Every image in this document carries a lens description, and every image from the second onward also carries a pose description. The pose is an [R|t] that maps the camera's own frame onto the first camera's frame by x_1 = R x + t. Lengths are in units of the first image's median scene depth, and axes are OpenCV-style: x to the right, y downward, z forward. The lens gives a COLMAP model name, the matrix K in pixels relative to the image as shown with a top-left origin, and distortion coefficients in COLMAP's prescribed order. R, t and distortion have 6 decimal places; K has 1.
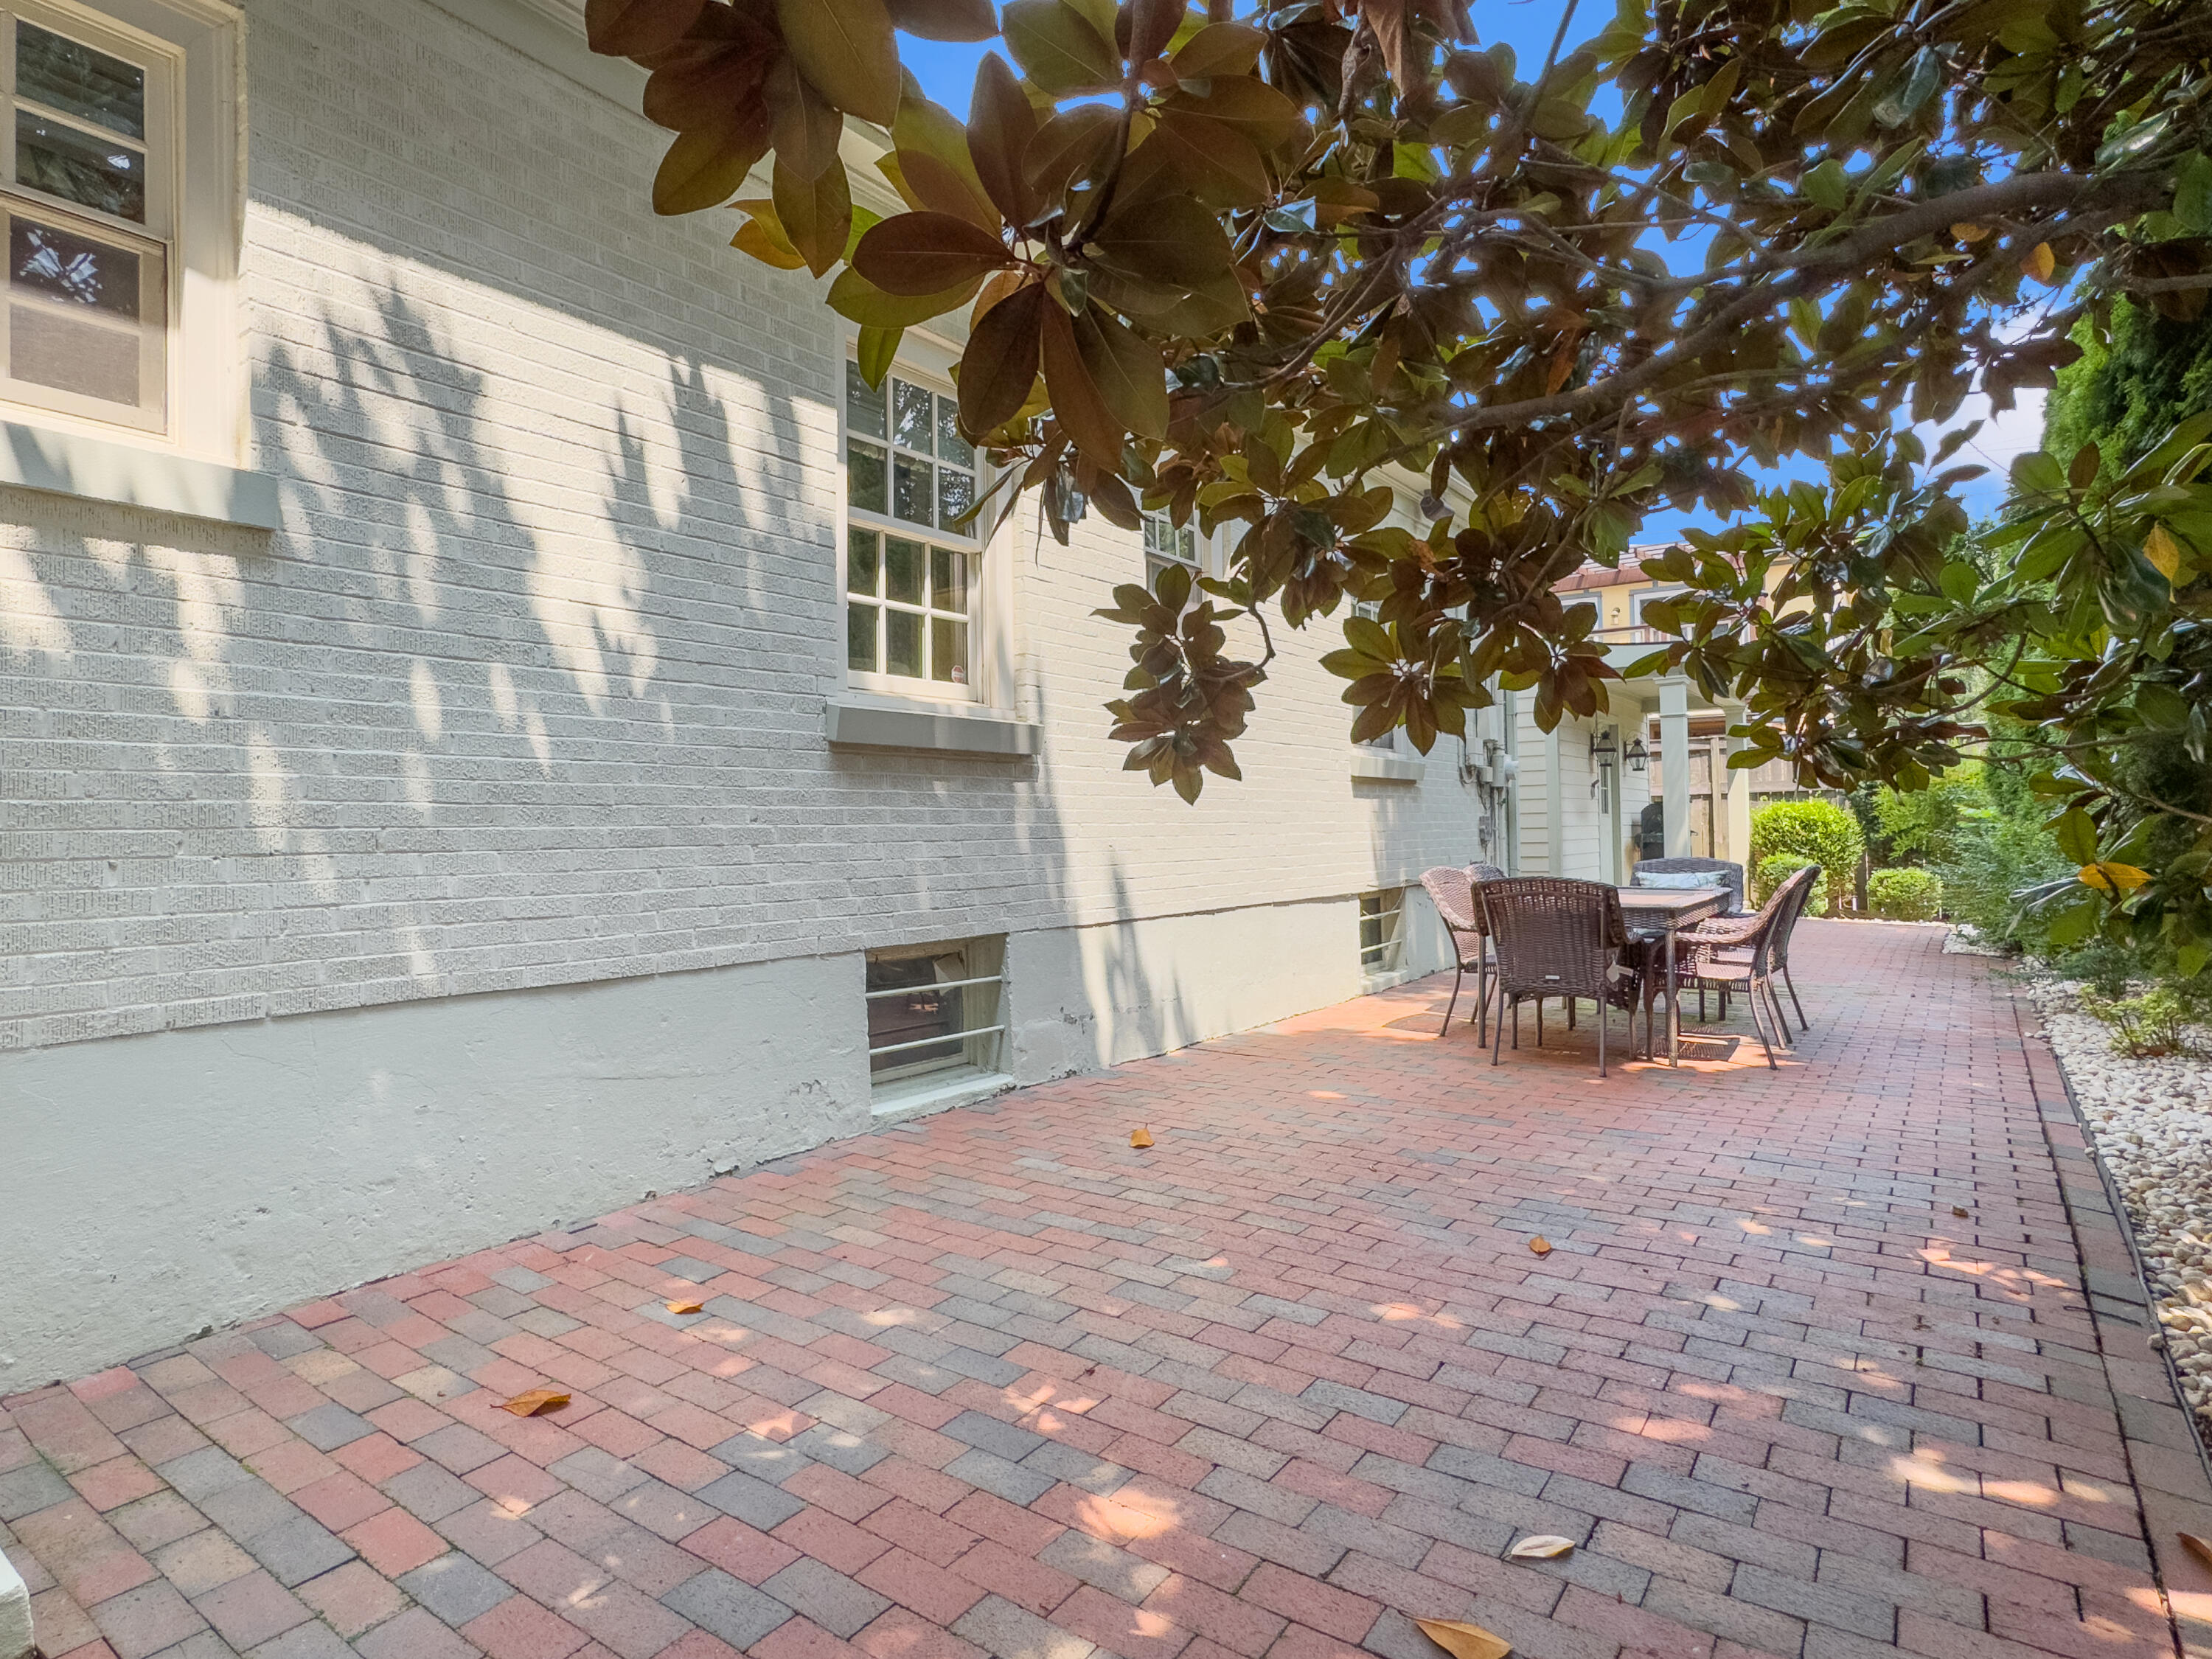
lens RADIAL K [[1191.3, 0, 1104.1], [0, 1191.3, 823.6], [0, 0, 1]] dist [0.002223, 0.000454]
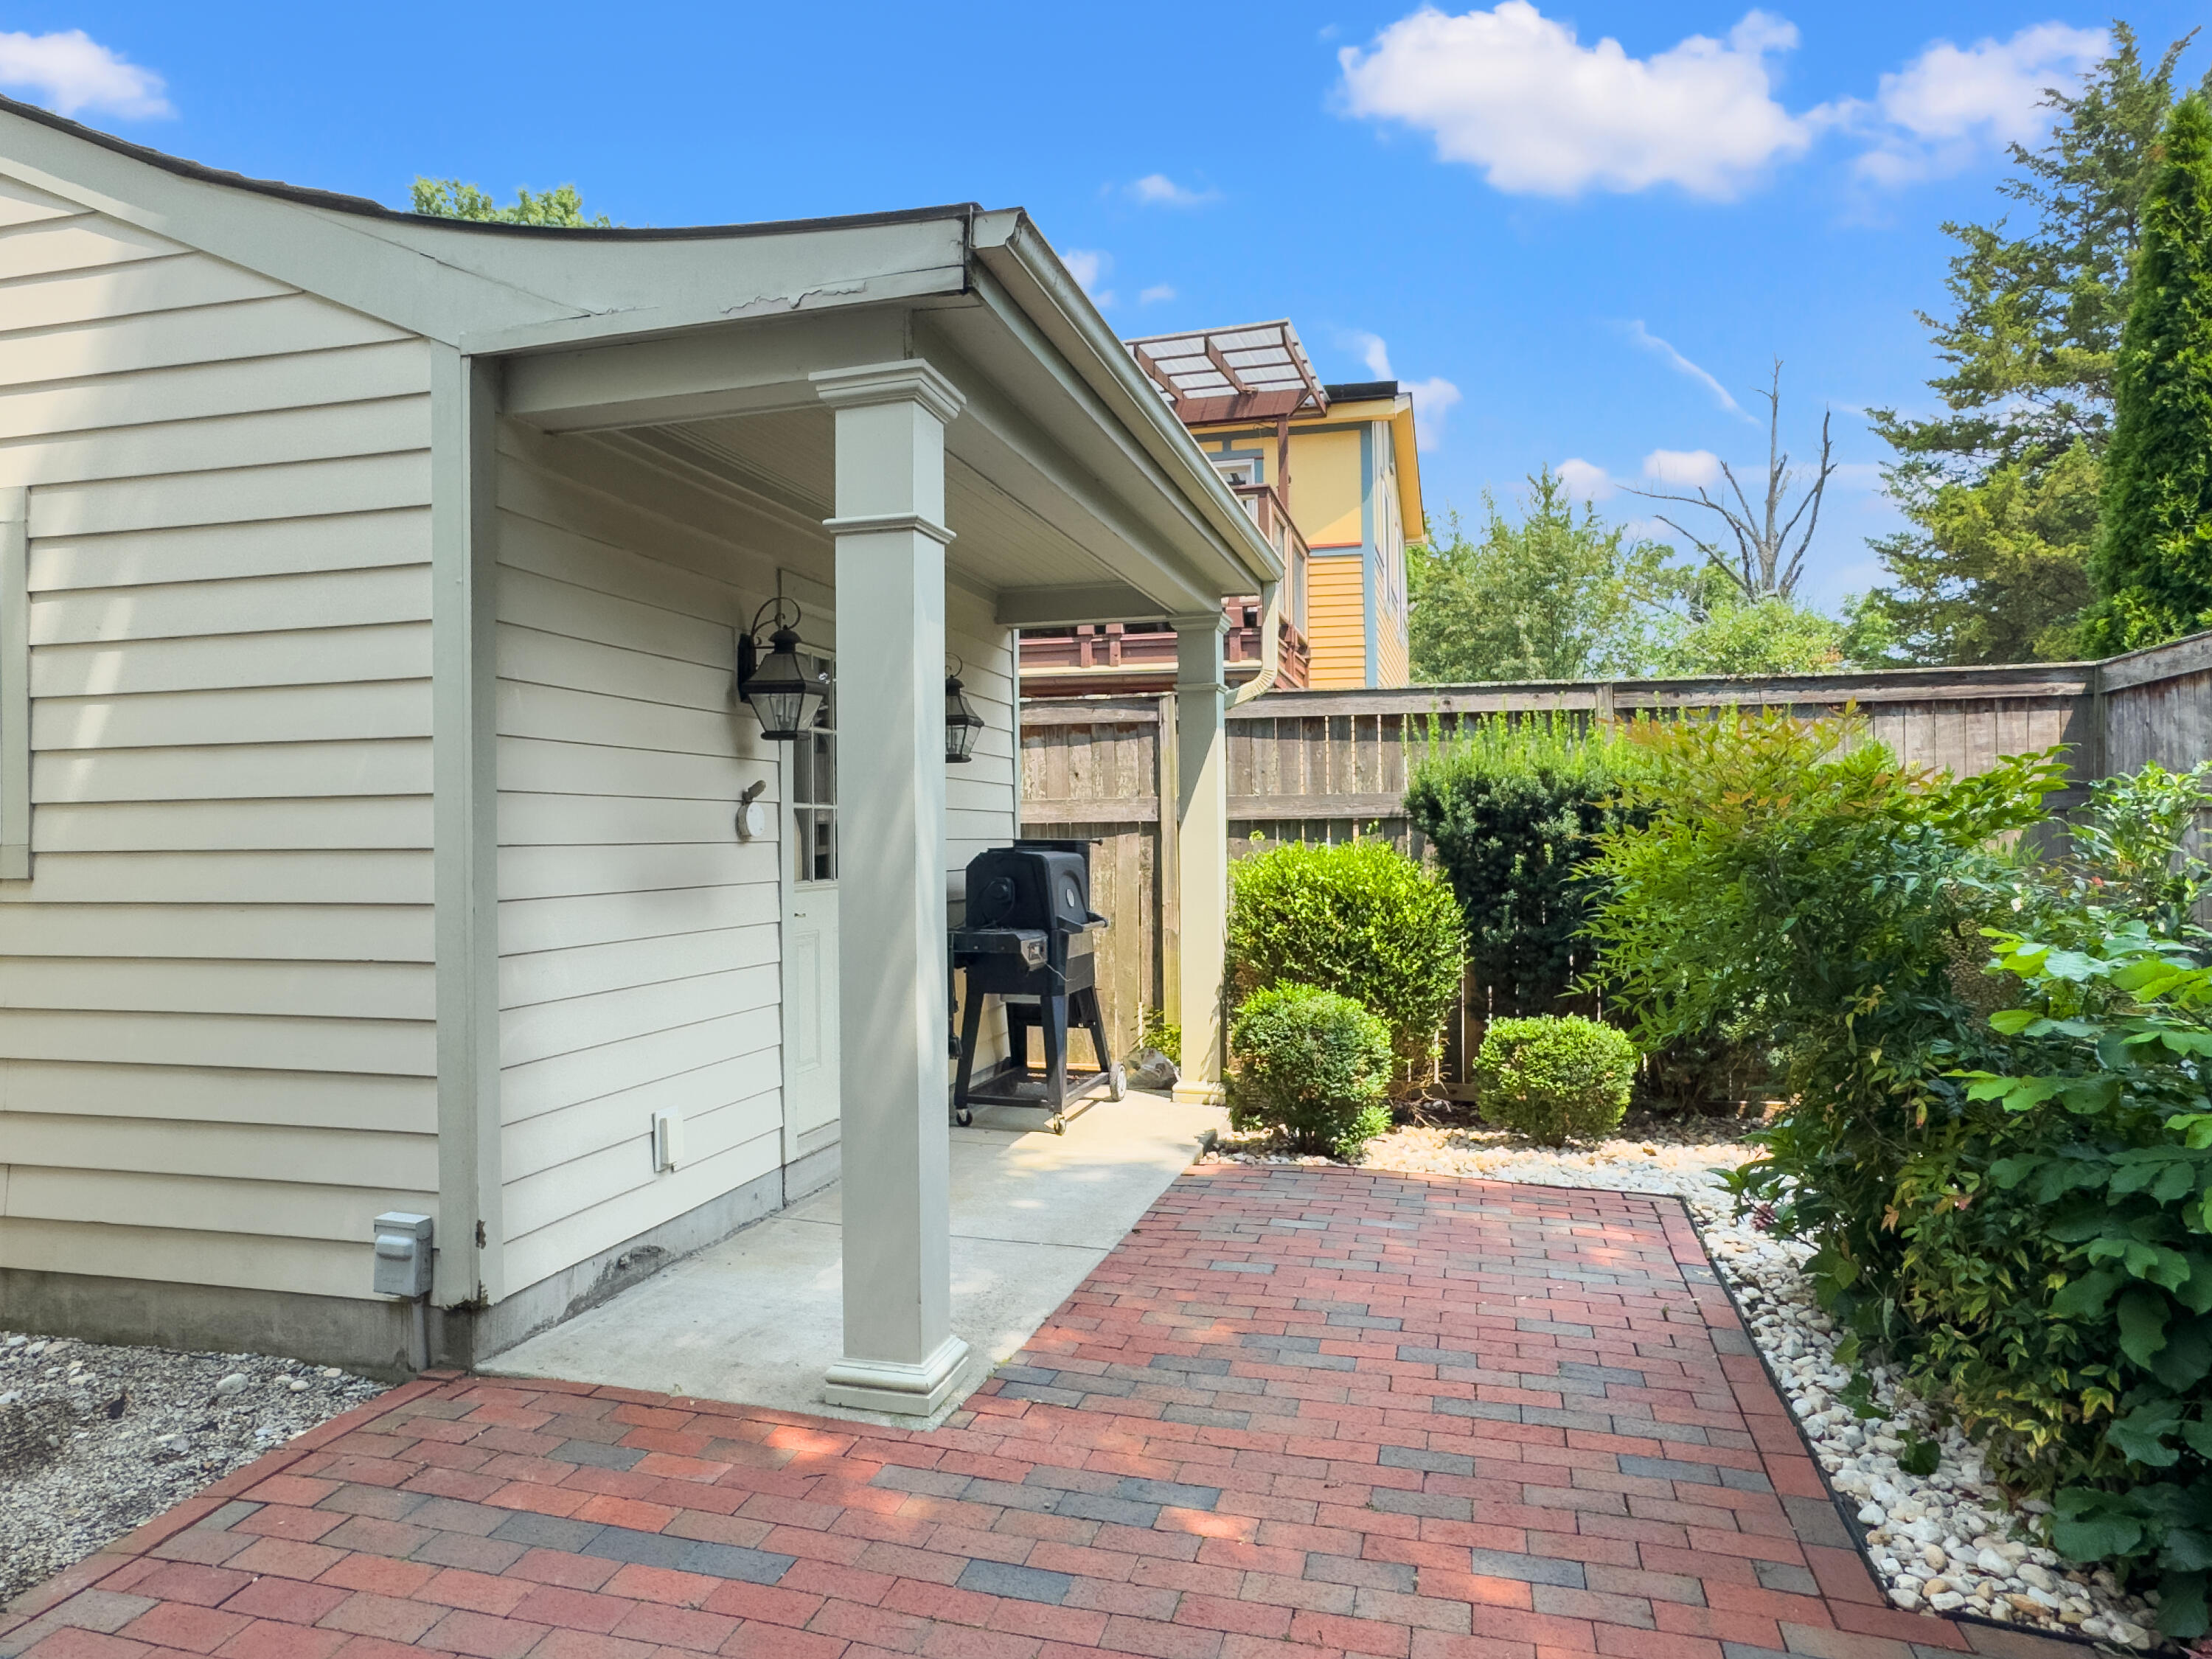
lens RADIAL K [[1346.9, 0, 1104.0], [0, 1346.9, 831.5], [0, 0, 1]] dist [-0.001322, -0.000046]
pose [[0.937129, 0.015977, 0.348618, 0.352970], [-0.013724, 0.999866, -0.008933, -0.018433], [-0.348714, 0.003587, 0.937222, 0.602092]]
